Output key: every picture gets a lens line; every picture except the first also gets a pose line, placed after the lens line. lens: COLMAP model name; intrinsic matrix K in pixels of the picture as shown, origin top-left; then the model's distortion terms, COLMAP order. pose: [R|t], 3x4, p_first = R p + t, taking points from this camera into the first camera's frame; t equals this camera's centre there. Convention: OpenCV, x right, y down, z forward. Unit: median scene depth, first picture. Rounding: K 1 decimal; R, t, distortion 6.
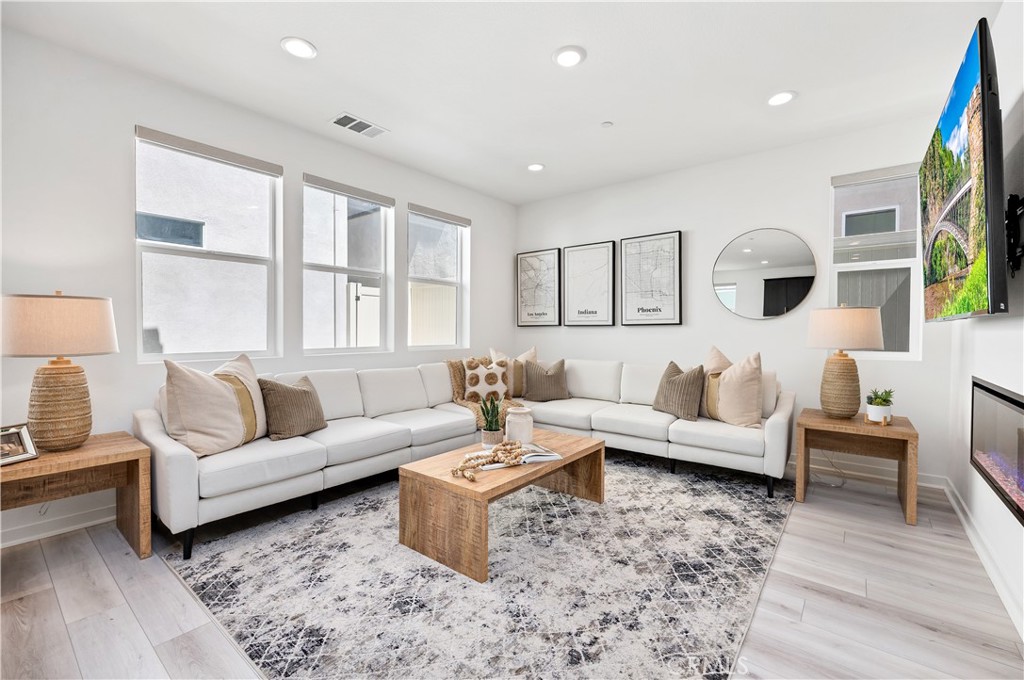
lens RADIAL K [[428.6, 0, 514.0], [0, 428.6, 329.4], [0, 0, 1]] dist [-0.000352, -0.003501]
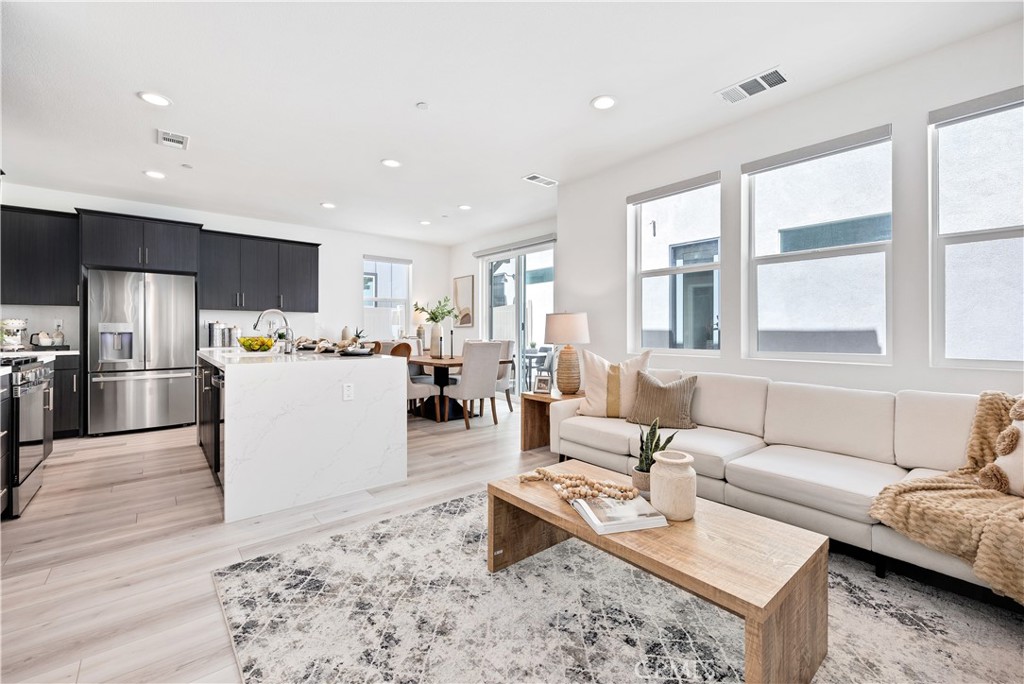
lens RADIAL K [[428.6, 0, 514.0], [0, 428.6, 331.4], [0, 0, 1]] dist [-0.000352, -0.003501]
pose [[-0.194584, -0.005546, -0.980870, 0.889958], [-0.000614, 0.999985, -0.005532, 0.014342], [0.980886, -0.000474, -0.194585, 1.192920]]
